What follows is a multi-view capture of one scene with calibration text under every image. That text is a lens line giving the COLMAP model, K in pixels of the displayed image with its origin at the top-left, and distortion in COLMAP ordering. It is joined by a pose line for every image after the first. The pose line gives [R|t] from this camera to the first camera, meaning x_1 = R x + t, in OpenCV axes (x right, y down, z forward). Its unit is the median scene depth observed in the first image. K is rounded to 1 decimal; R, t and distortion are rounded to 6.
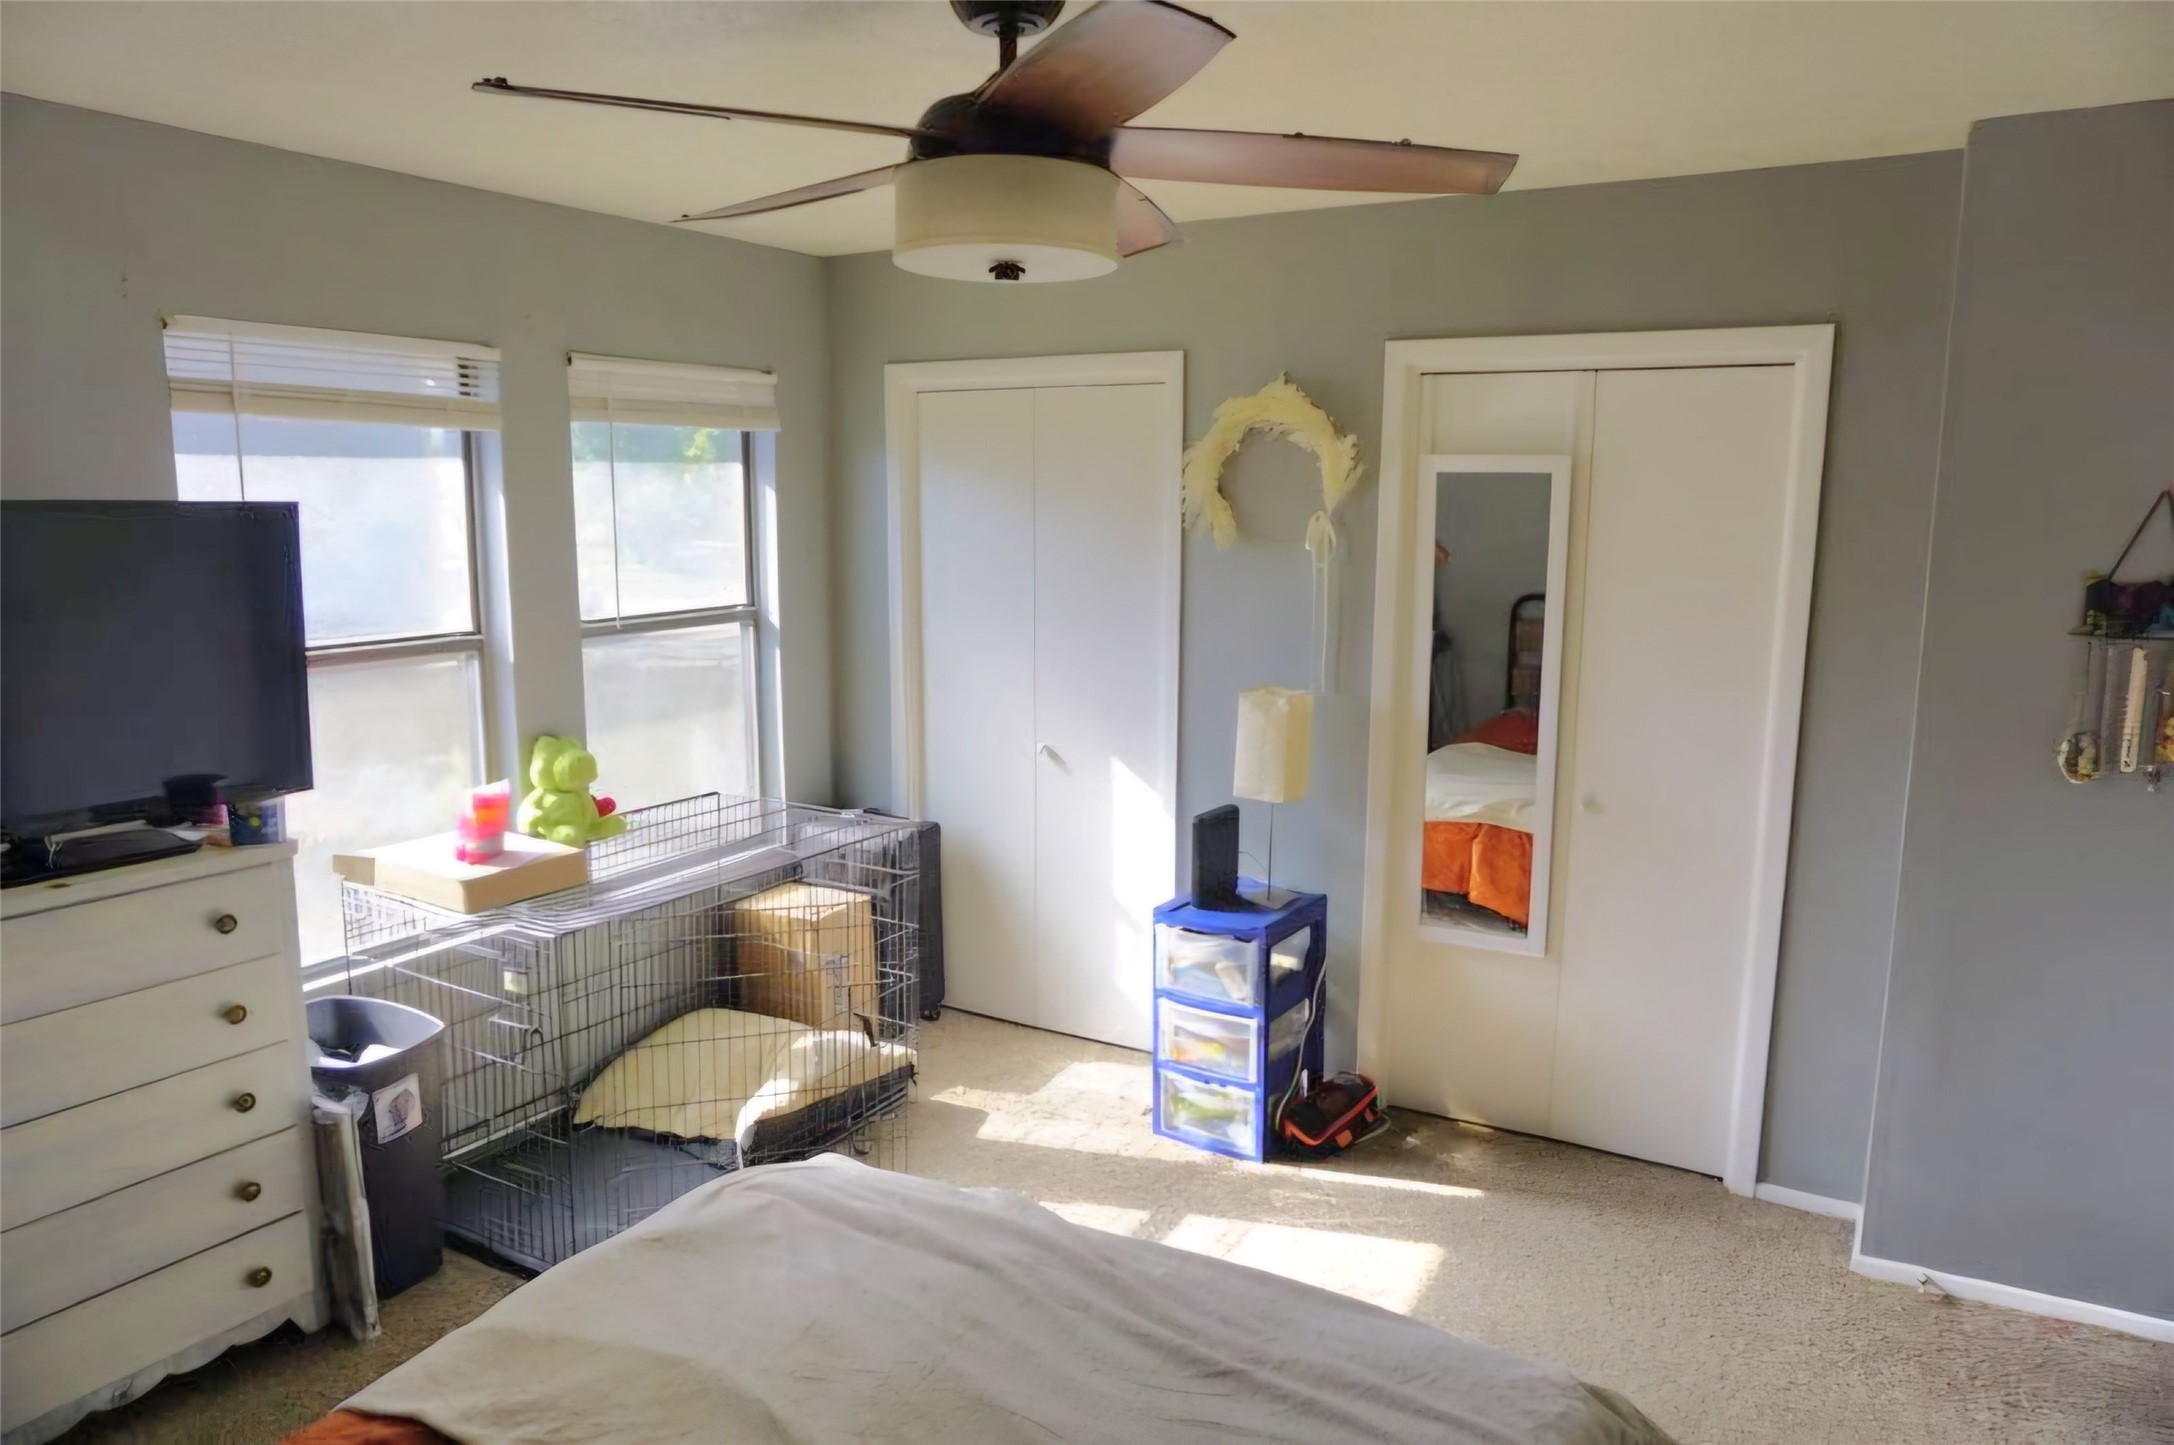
lens RADIAL K [[1451.9, 0, 1087.0], [0, 1451.9, 722.5], [0, 0, 1]] dist [-0.001678, 0.002857]
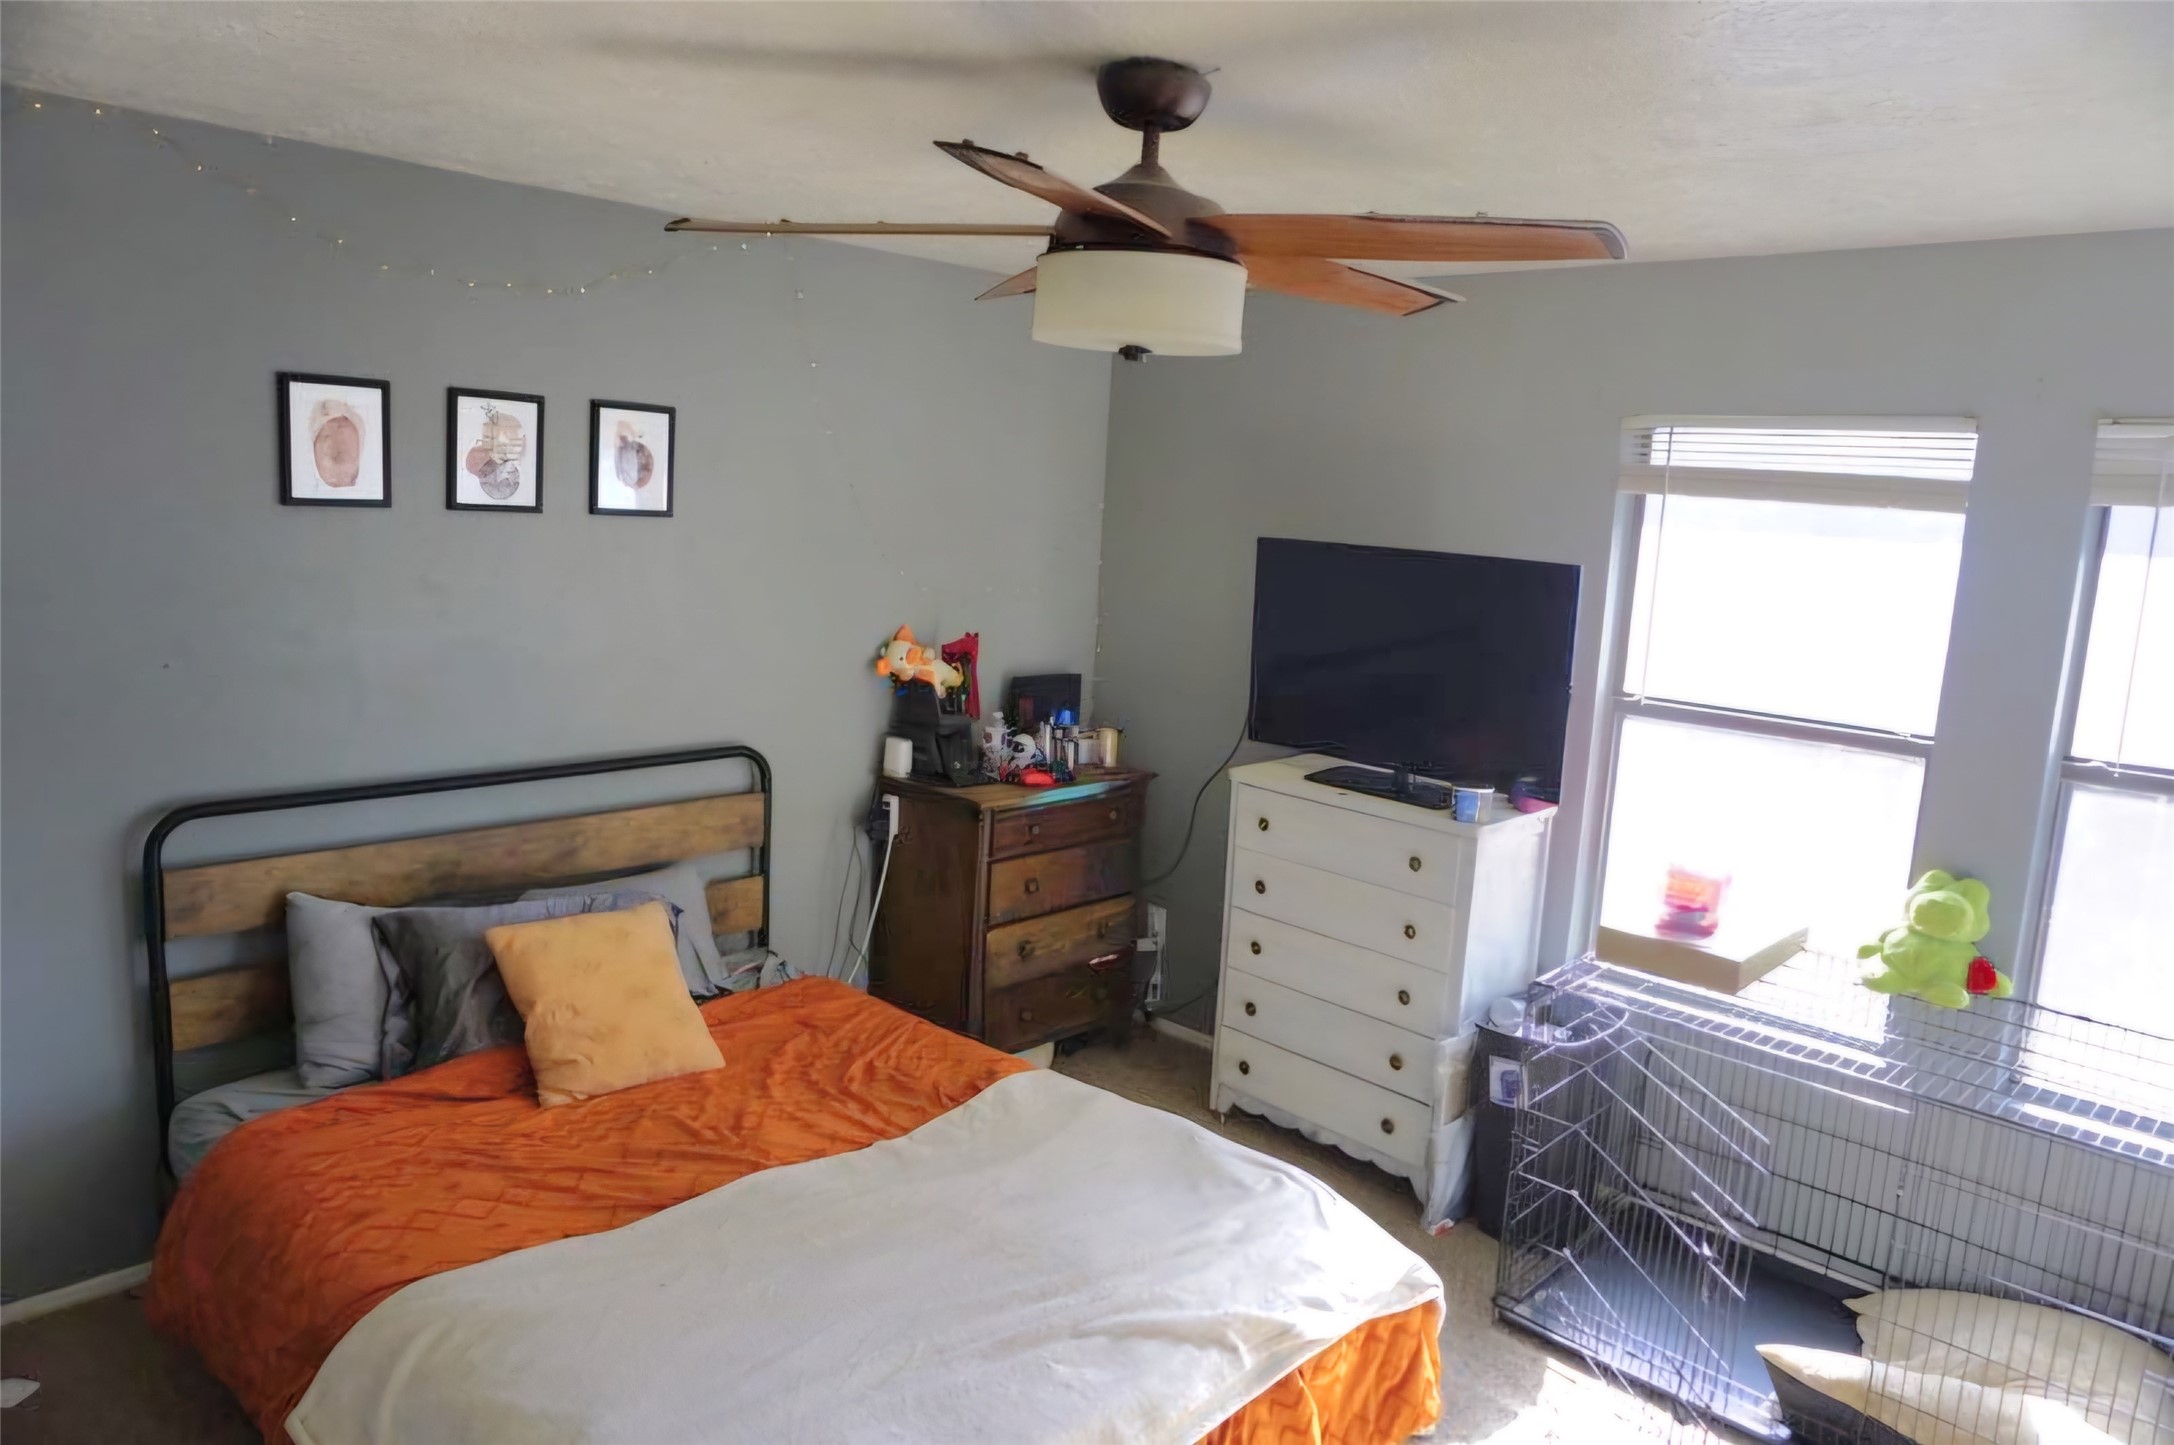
lens RADIAL K [[1451.9, 0, 1087.0], [0, 1451.9, 722.5], [0, 0, 1]] dist [-0.001678, 0.002857]
pose [[-0.230819, 0.140720, -0.962767, 0.681057], [-0.212234, 0.958379, 0.190960, -0.161580], [0.949568, 0.248409, -0.191347, 0.831600]]
